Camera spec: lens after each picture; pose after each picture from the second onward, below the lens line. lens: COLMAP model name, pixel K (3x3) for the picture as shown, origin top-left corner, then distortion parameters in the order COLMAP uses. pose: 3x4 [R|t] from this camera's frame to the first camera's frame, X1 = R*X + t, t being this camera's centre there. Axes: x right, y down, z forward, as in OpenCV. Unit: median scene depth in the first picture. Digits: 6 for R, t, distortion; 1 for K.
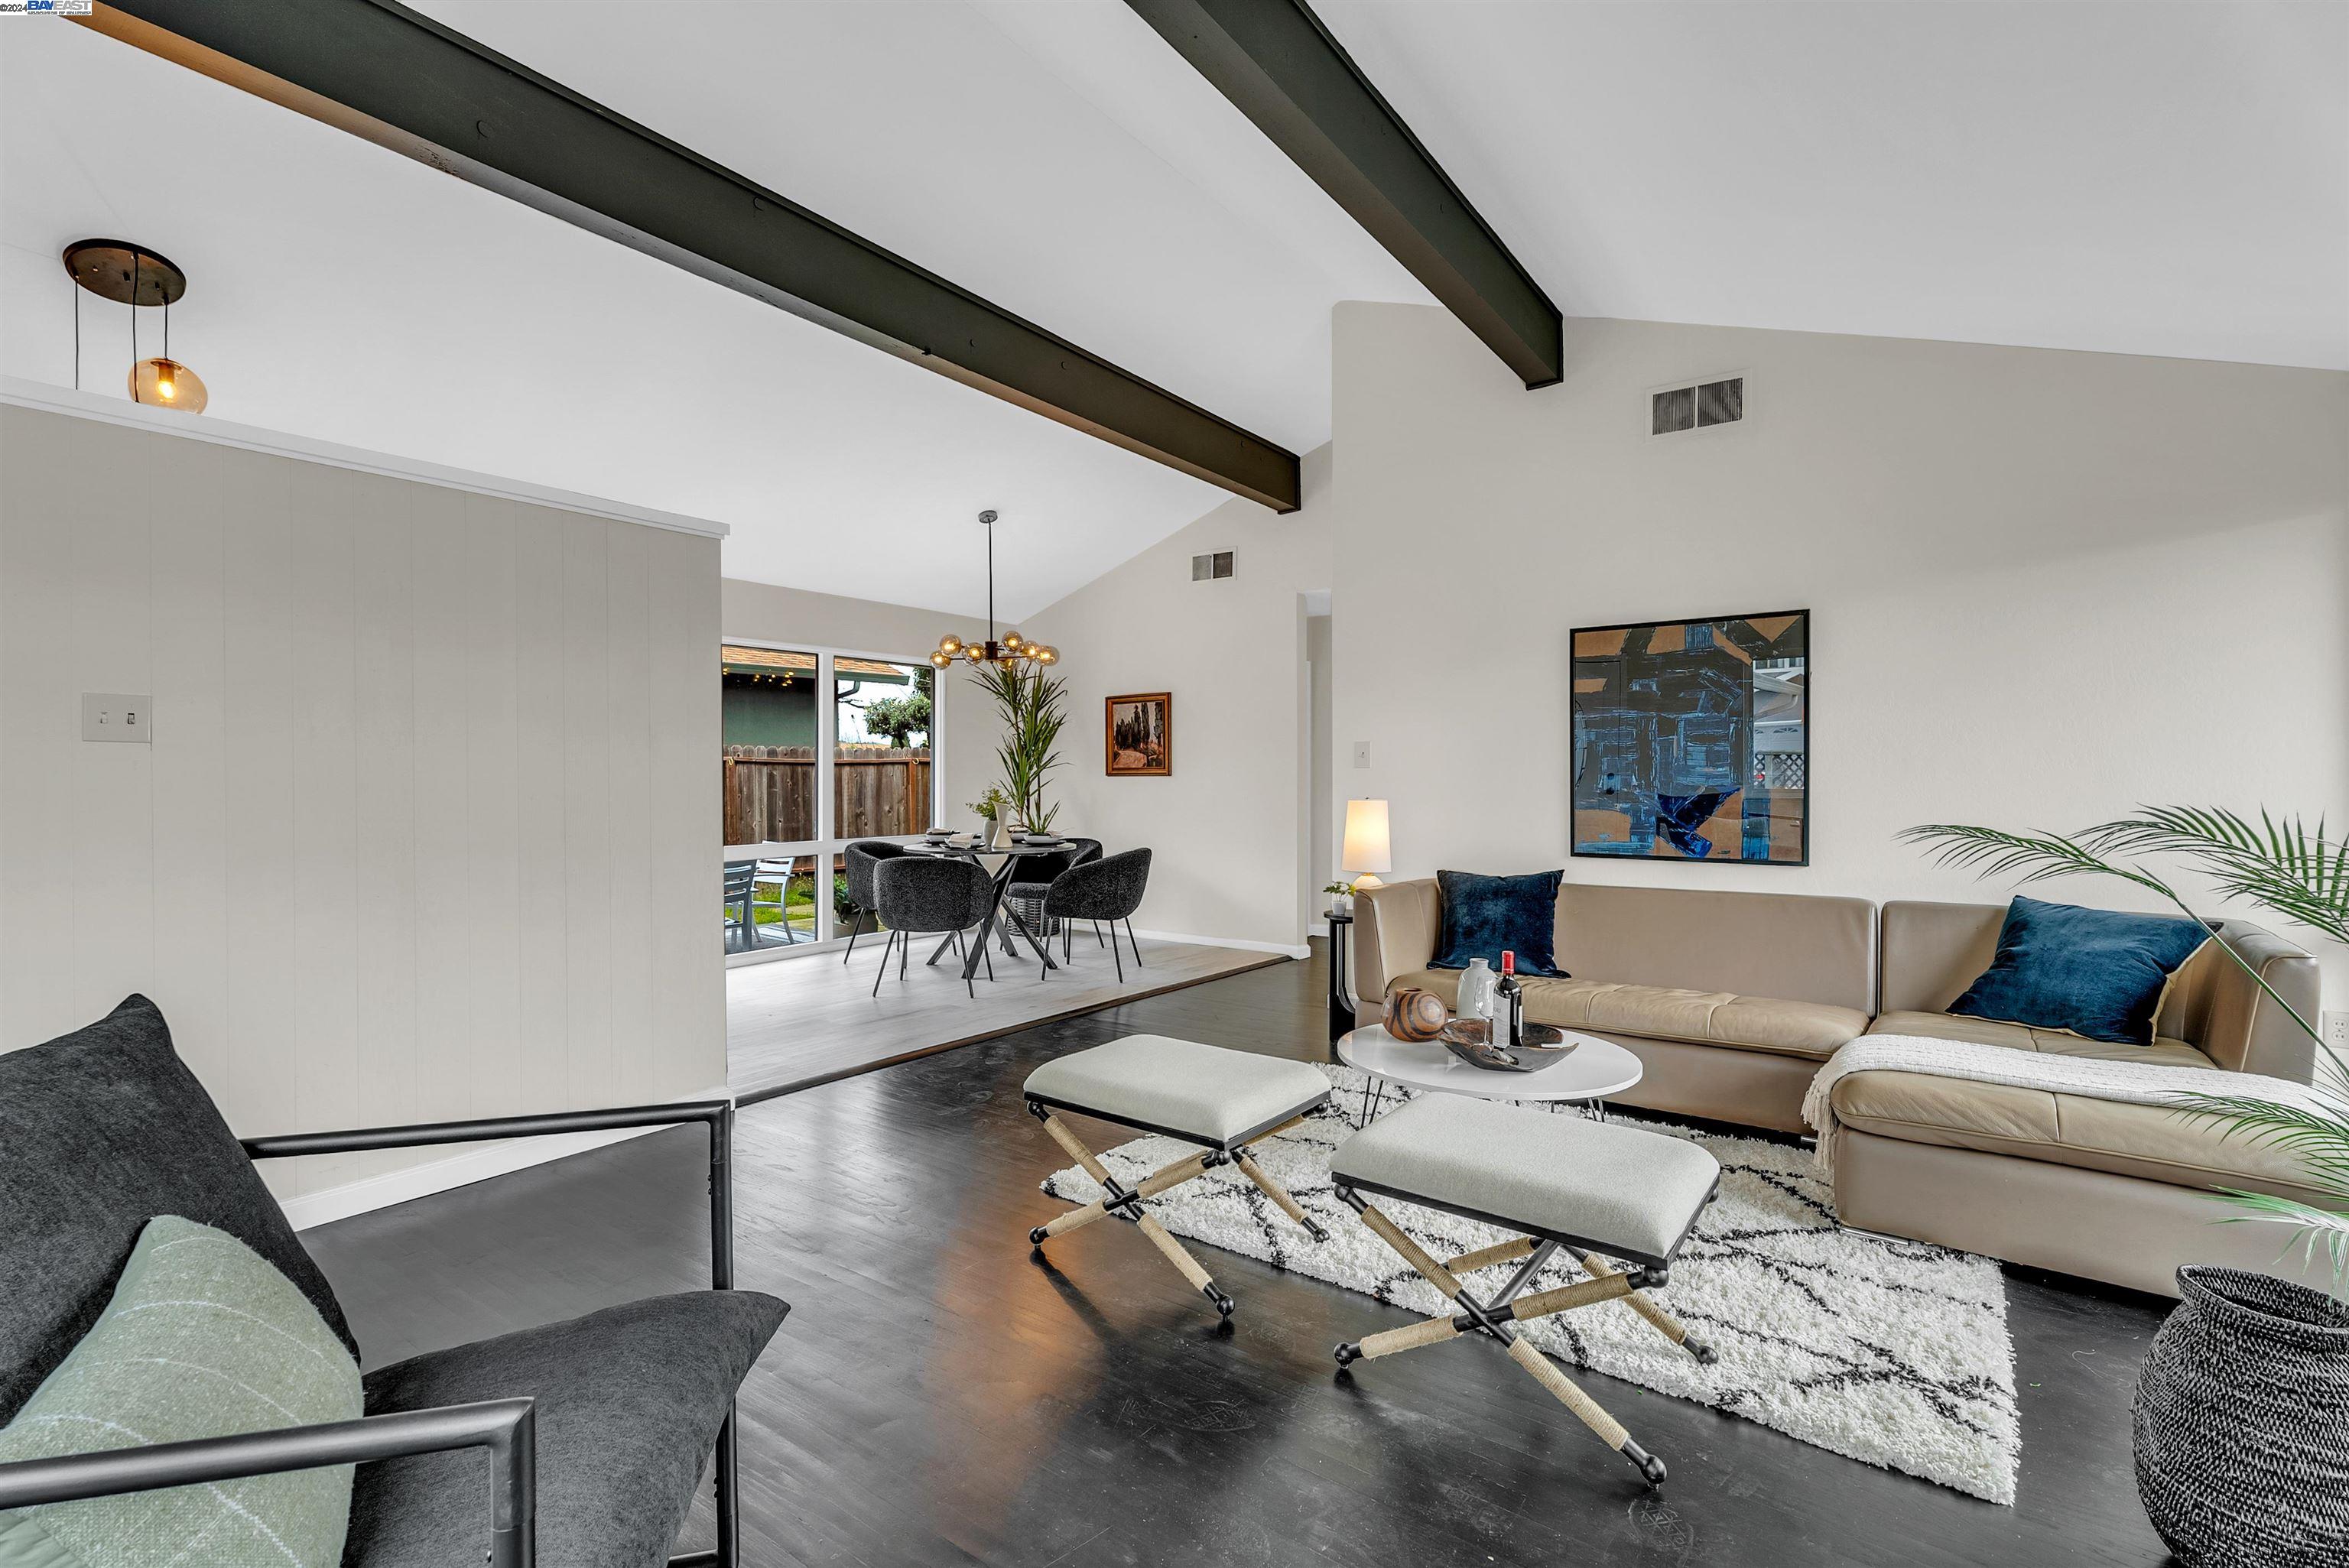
lens RADIAL K [[1035.7, 0, 1166.3], [0, 1035.7, 775.2], [0, 0, 1]] dist [0.001275, 0.000527]
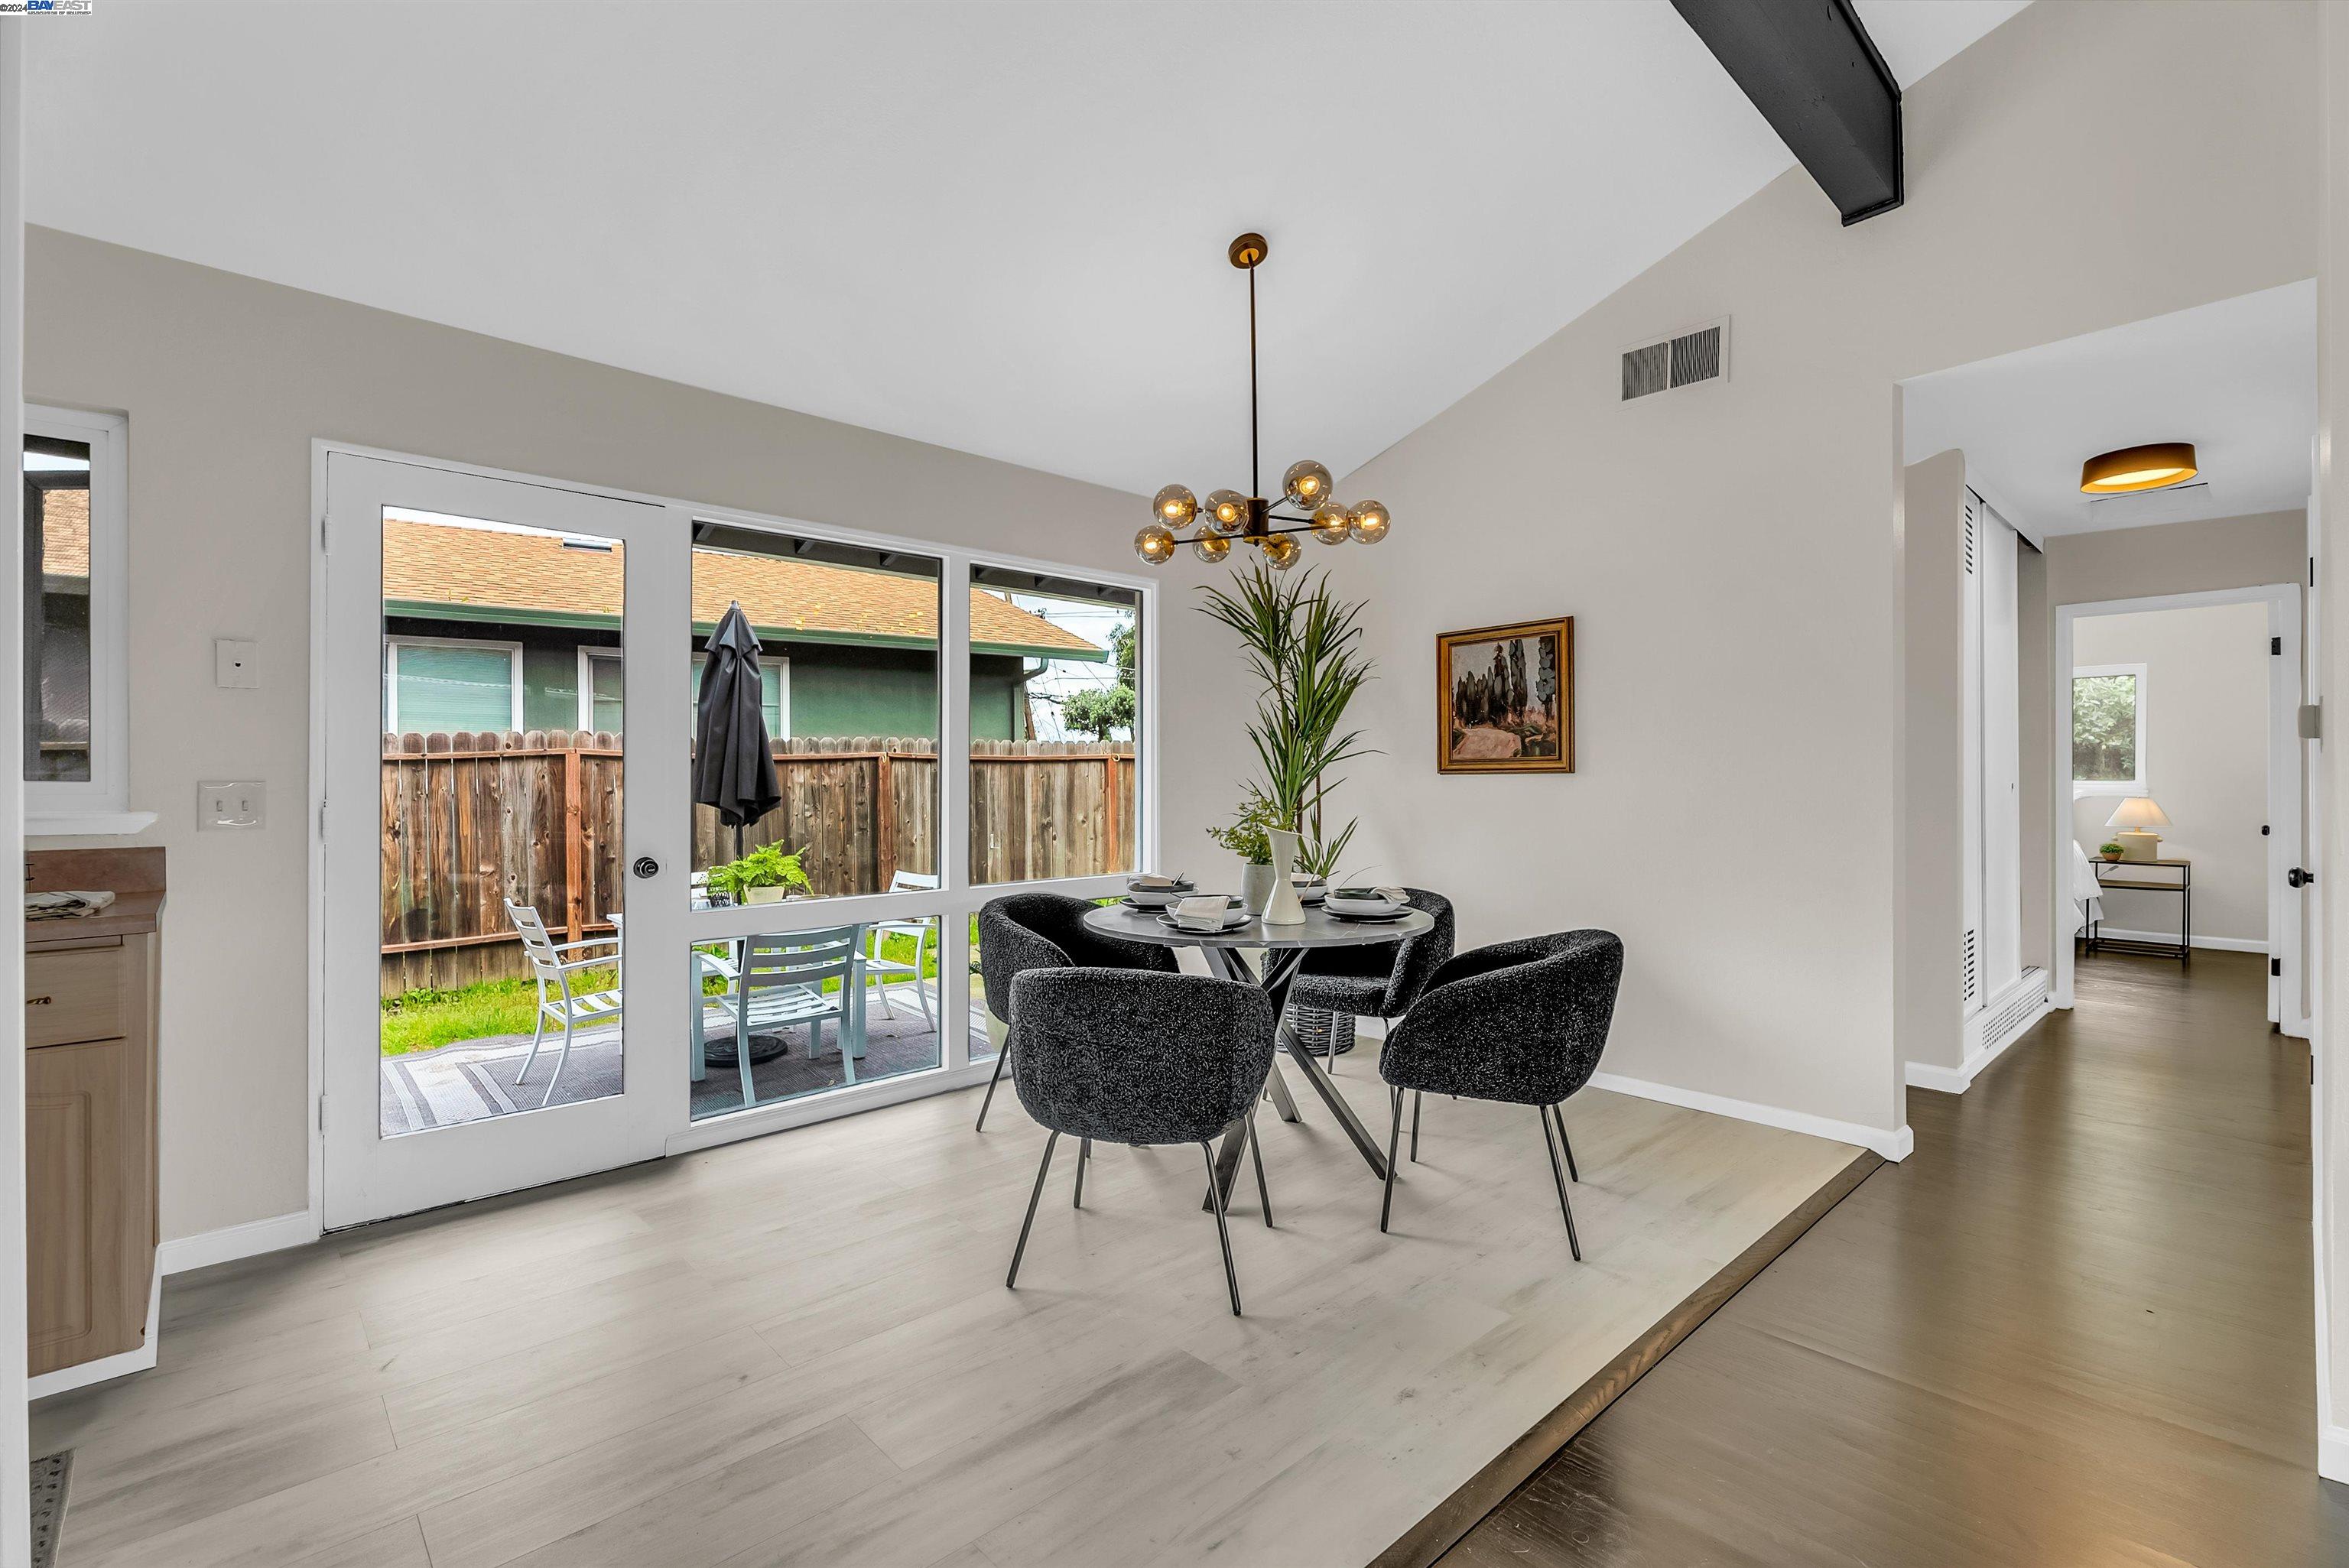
lens RADIAL K [[1035.7, 0, 1166.3], [0, 1035.7, 775.2], [0, 0, 1]] dist [0.001275, 0.000527]
pose [[0.981490, -0.001856, -0.191504, -0.096707], [0.001498, 0.999997, -0.002015, 0.002515], [0.191507, 0.001691, 0.981490, 0.421195]]
